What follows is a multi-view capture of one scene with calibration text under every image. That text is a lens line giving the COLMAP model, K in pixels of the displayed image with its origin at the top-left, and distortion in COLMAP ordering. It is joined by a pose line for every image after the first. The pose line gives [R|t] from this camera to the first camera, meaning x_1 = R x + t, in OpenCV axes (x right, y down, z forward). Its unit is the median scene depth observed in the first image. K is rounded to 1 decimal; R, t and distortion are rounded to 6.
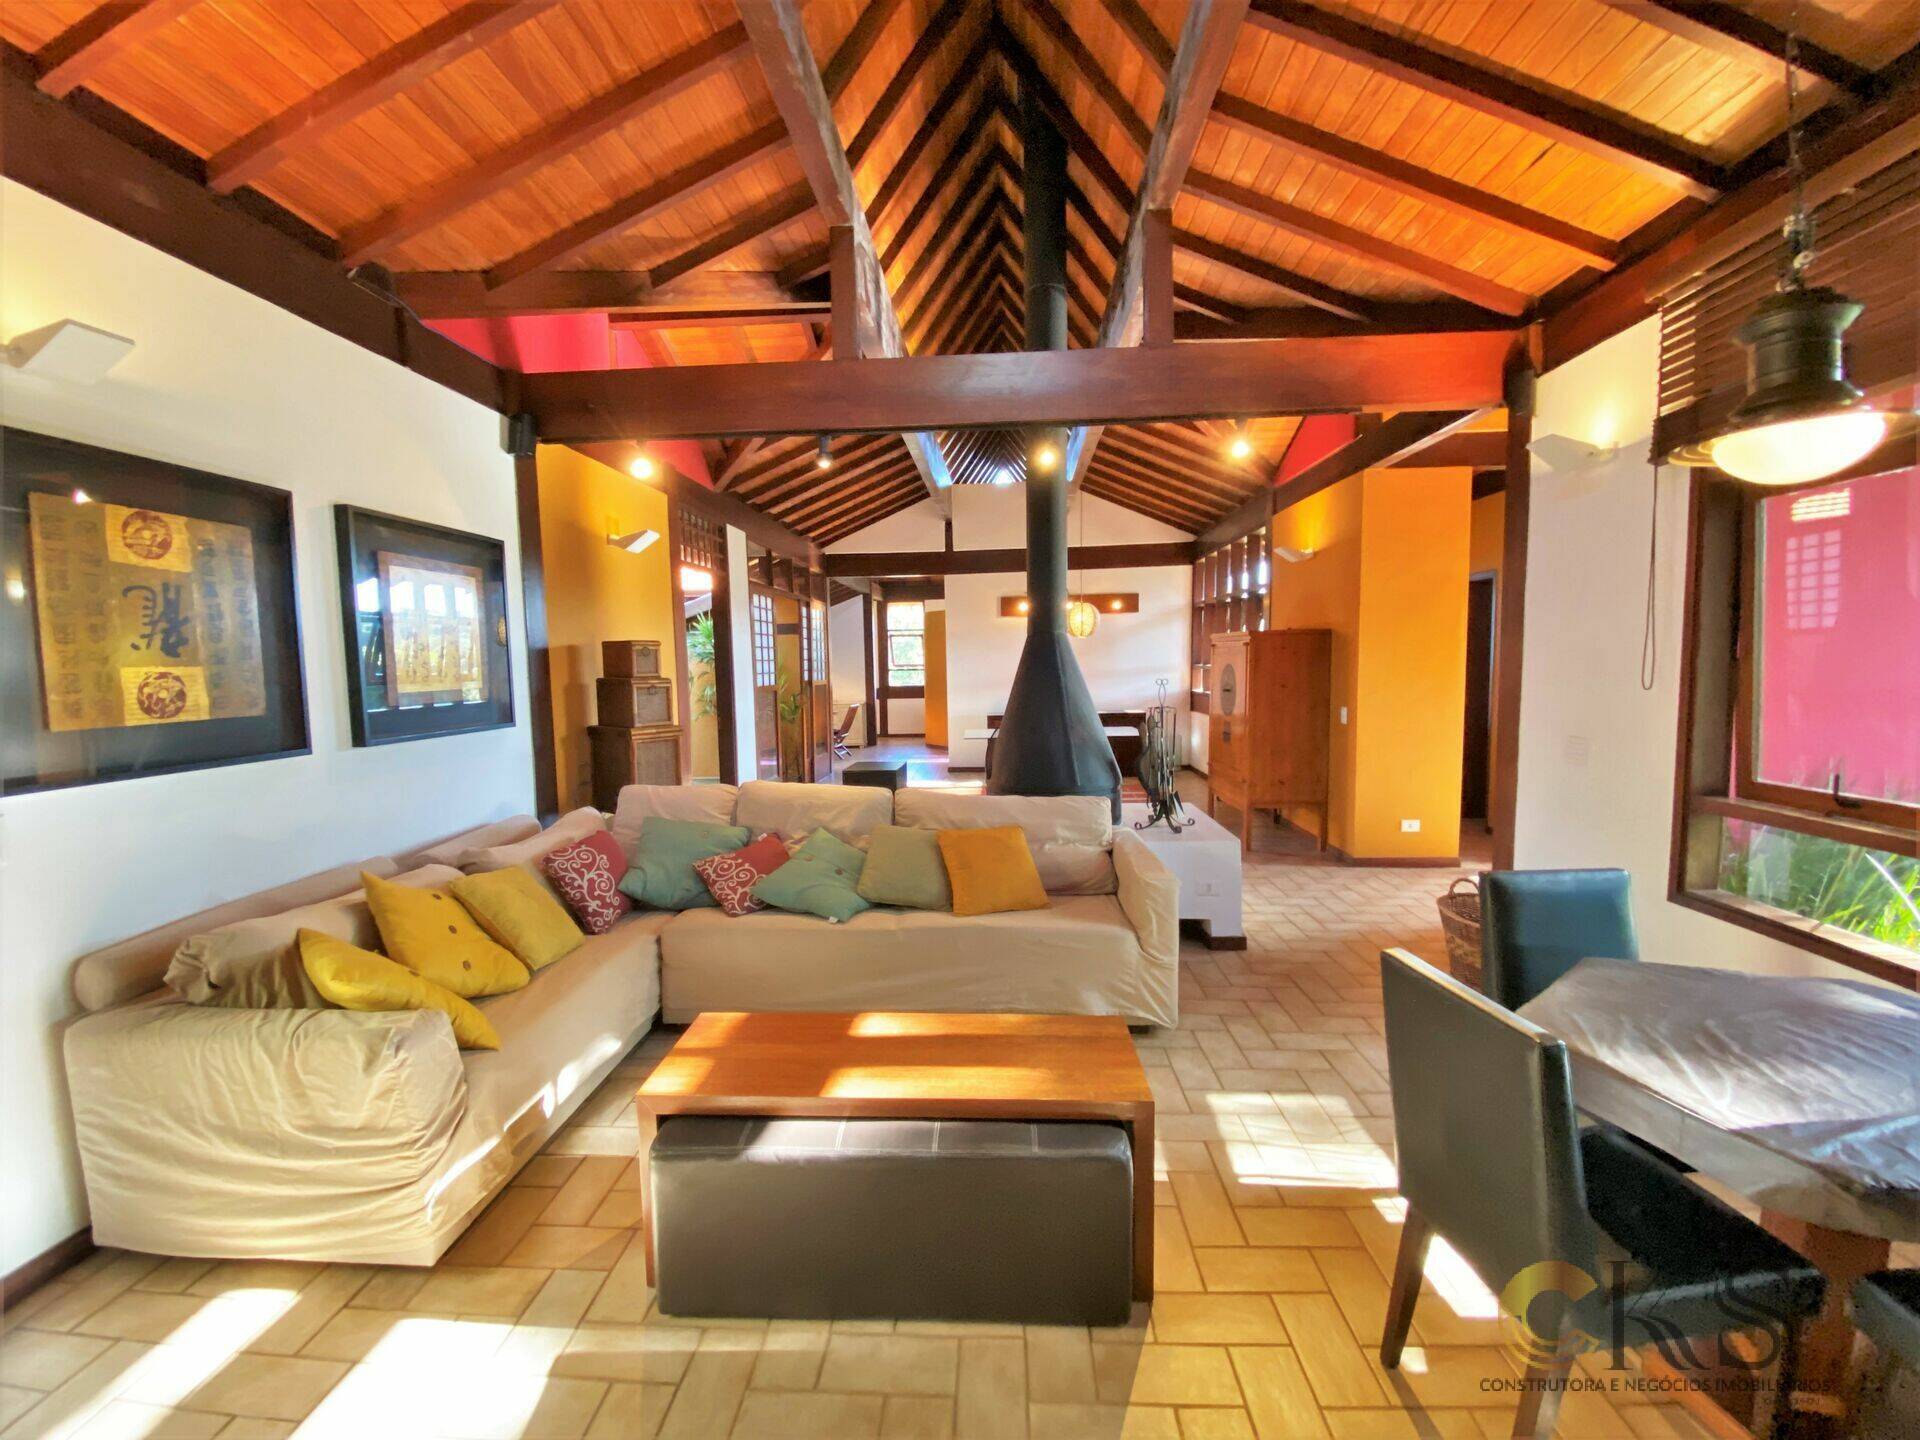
lens RADIAL K [[769.3, 0, 960.0], [0, 769.3, 720.0], [0, 0, 1]] dist [0.028702, -0.033008]
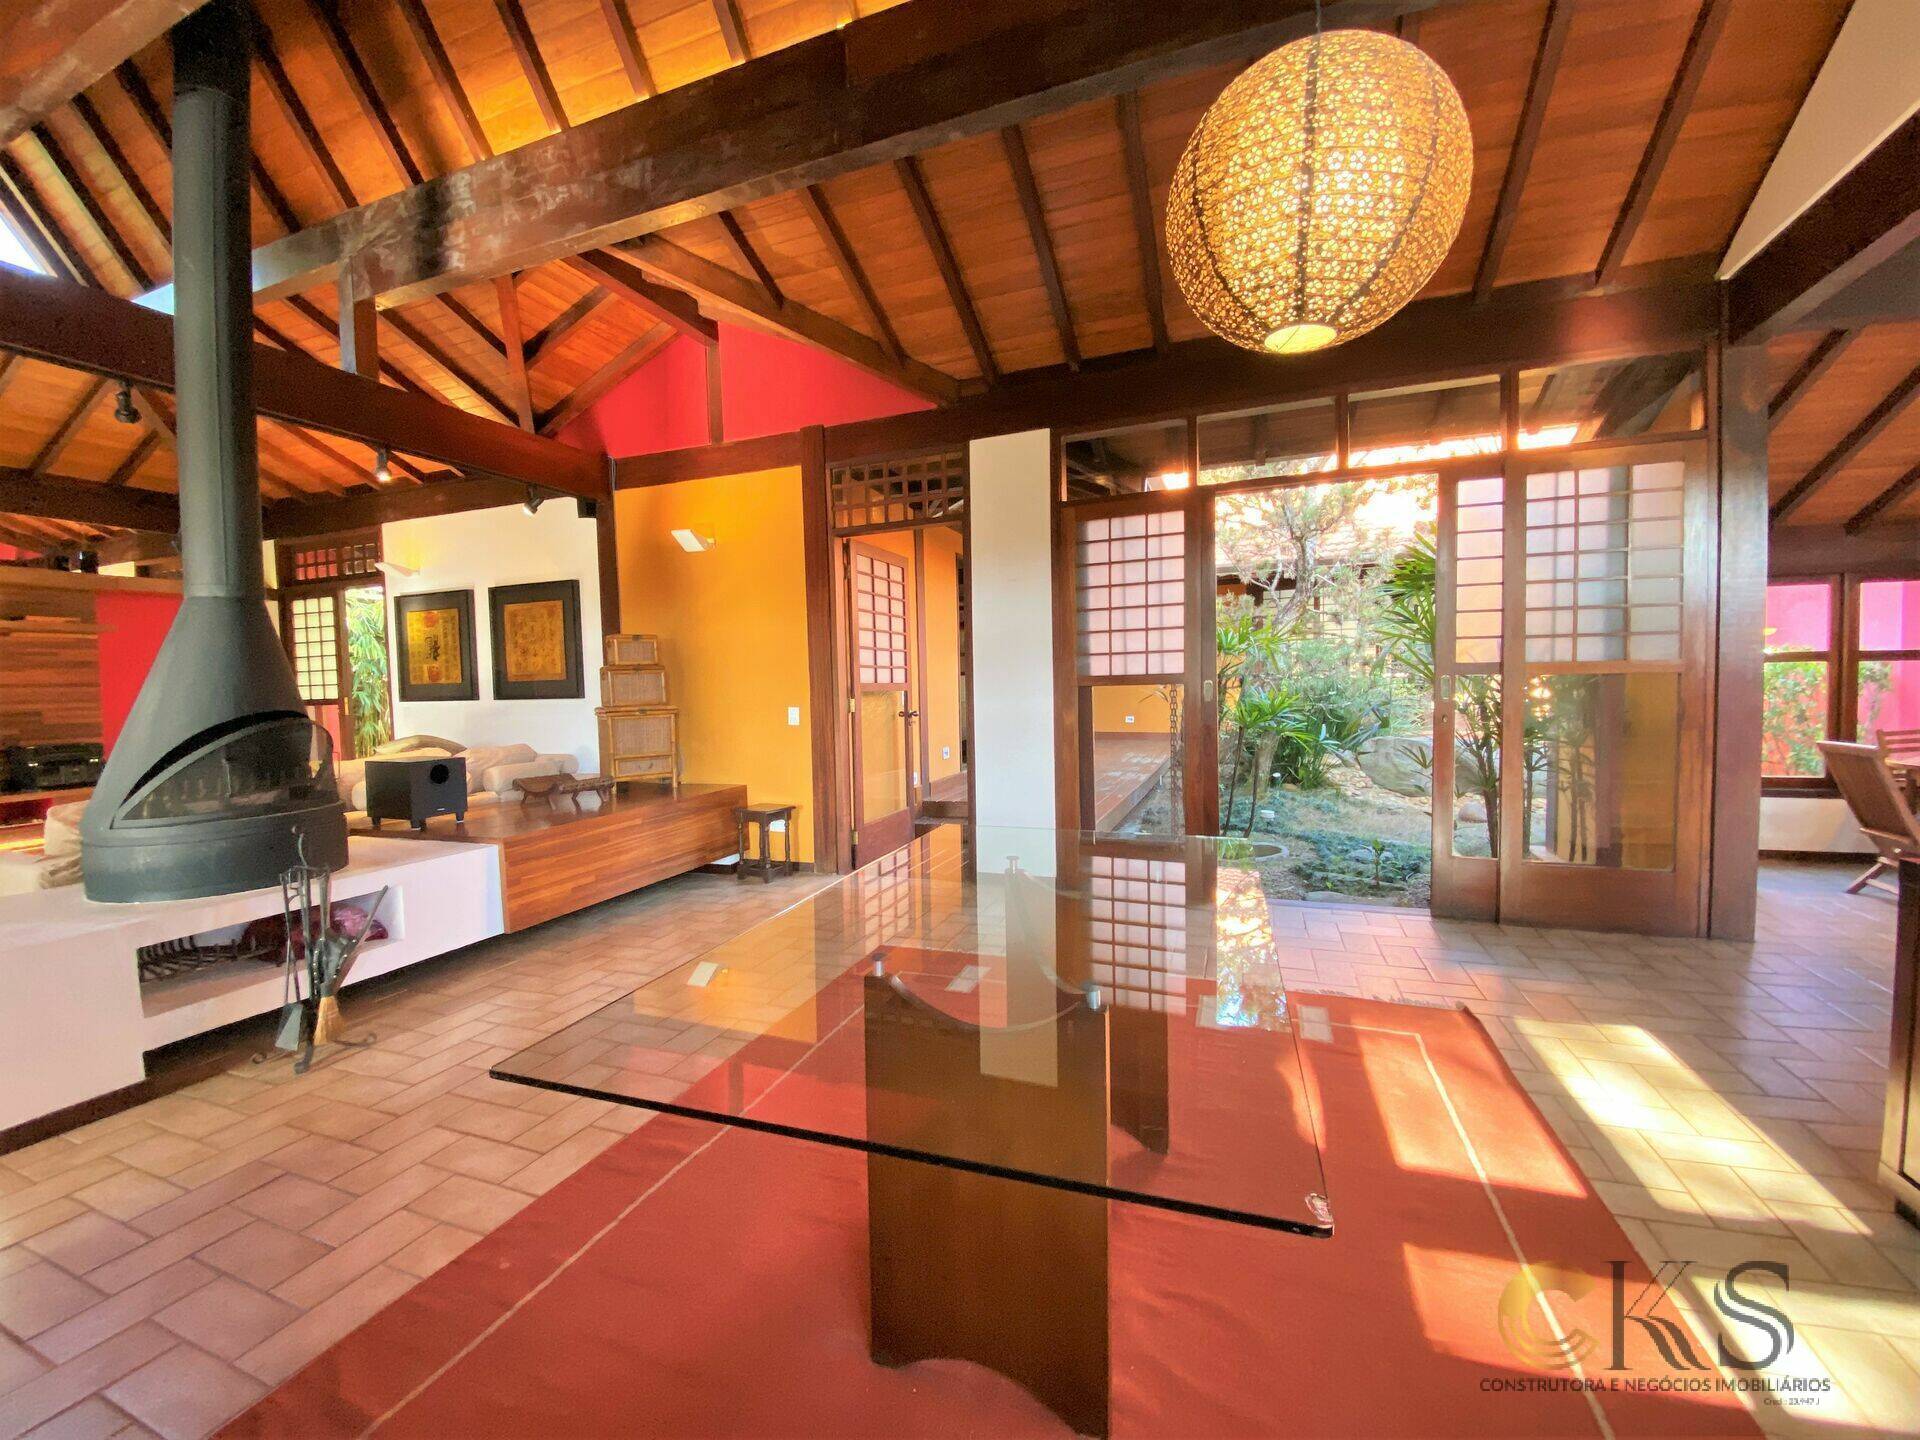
lens RADIAL K [[785.0, 0, 961.7], [0, 785.0, 710.4], [0, 0, 1]] dist [0.020008, -0.025257]
pose [[-0.296378, 0.060371, -0.953161, 0.774969], [-0.040572, 0.996303, 0.075719, -0.131201], [0.954209, 0.061113, -0.292833, 2.439092]]
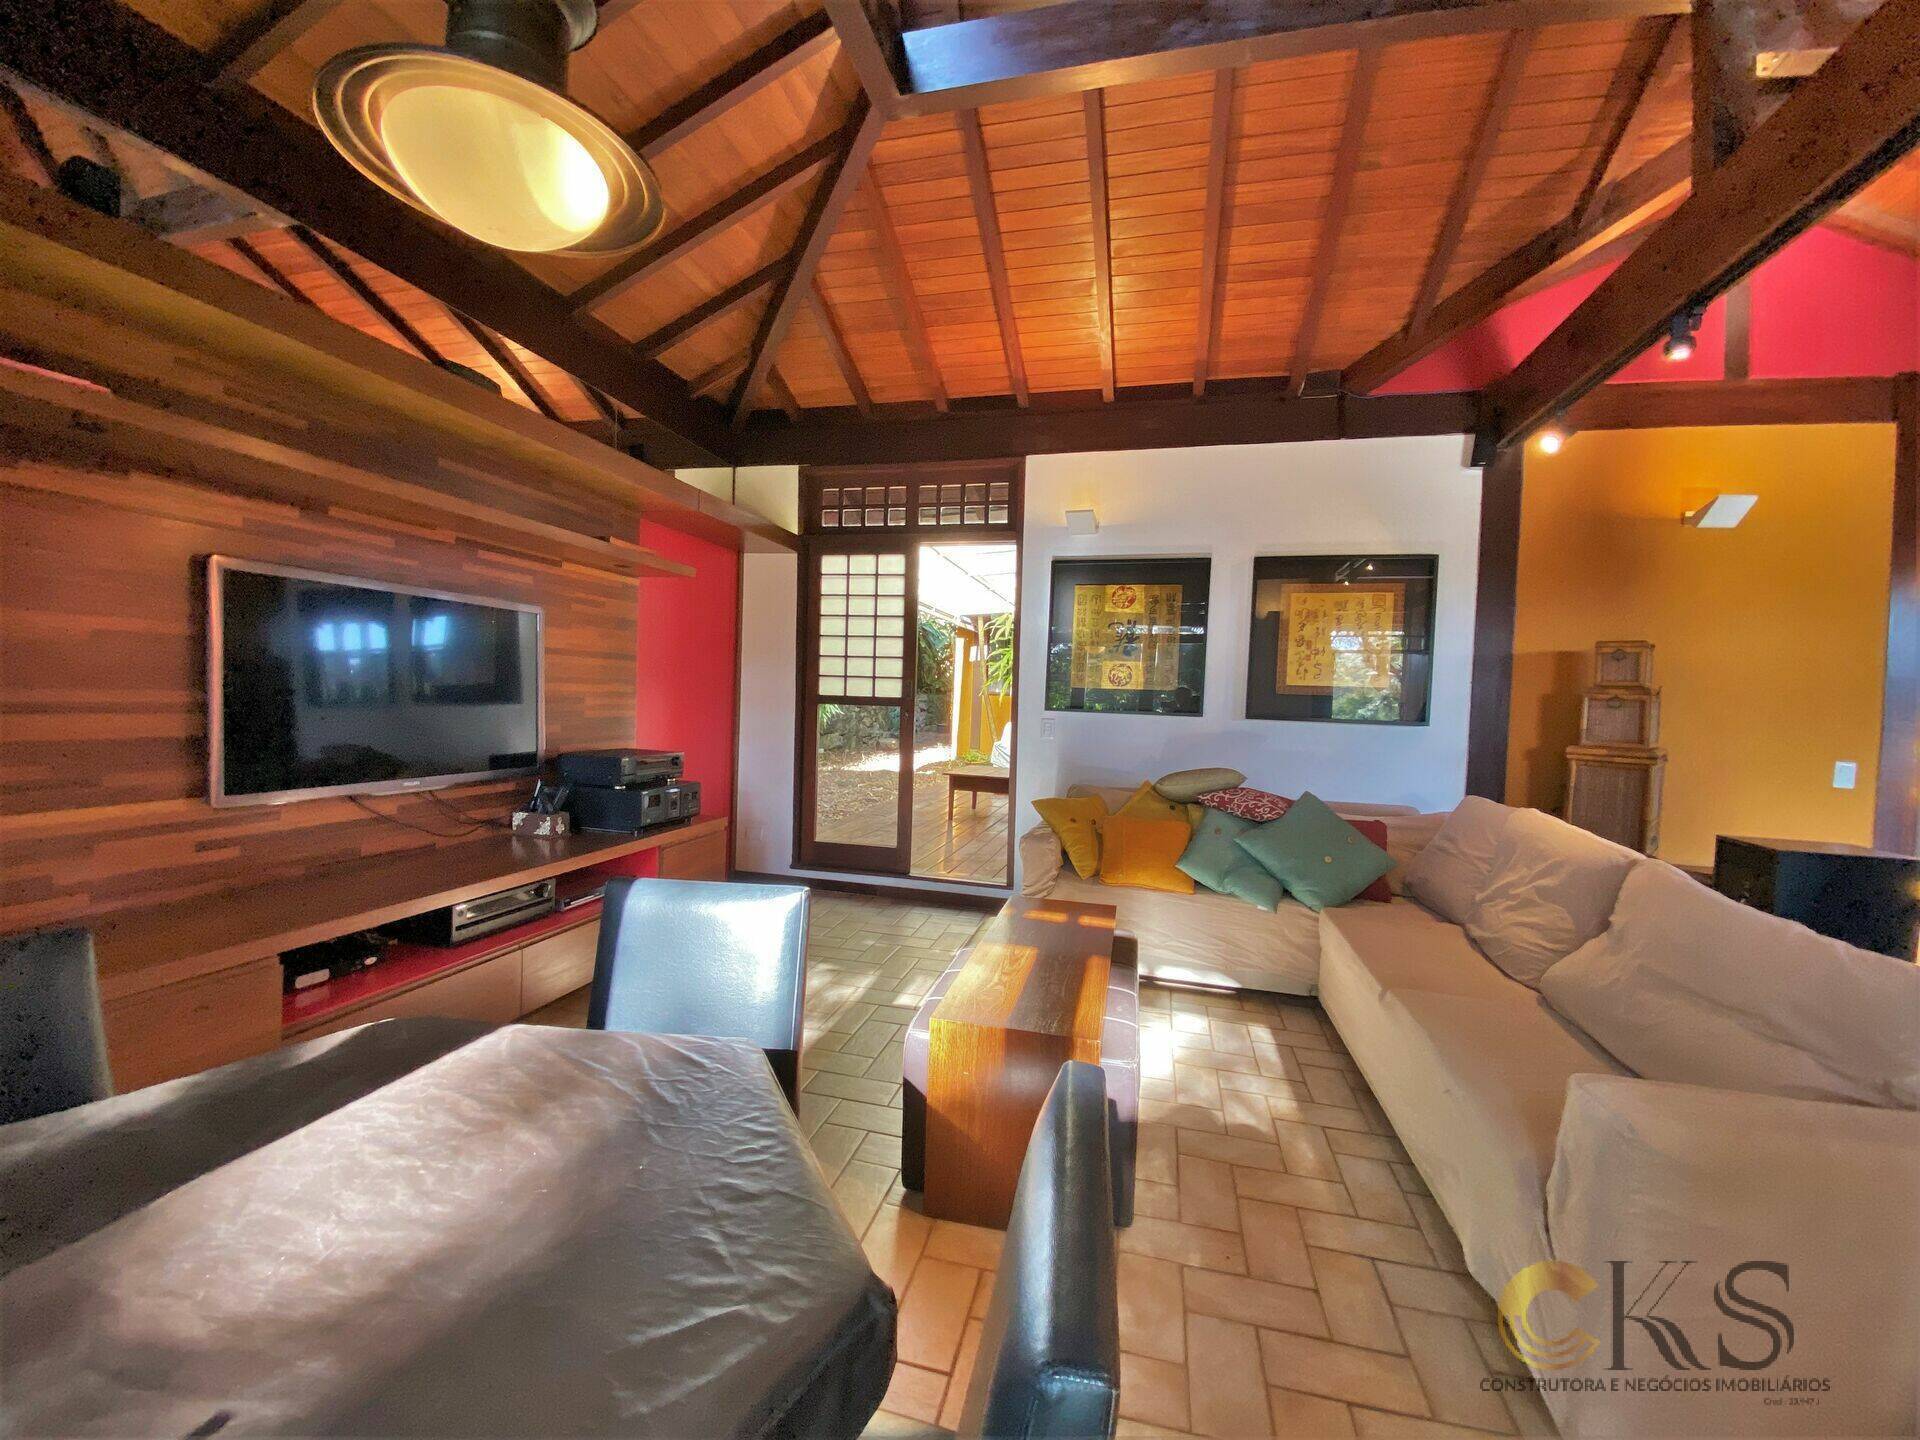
lens RADIAL K [[766.4, 0, 960.0], [0, 766.4, 720.0], [0, 0, 1]] dist [0.025424, -0.022324]
pose [[-0.192818, 0.040791, -0.980386, 0.664398], [-0.105064, 0.992533, 0.061960, 0.002367], [0.975594, 0.114951, -0.187093, 0.627359]]
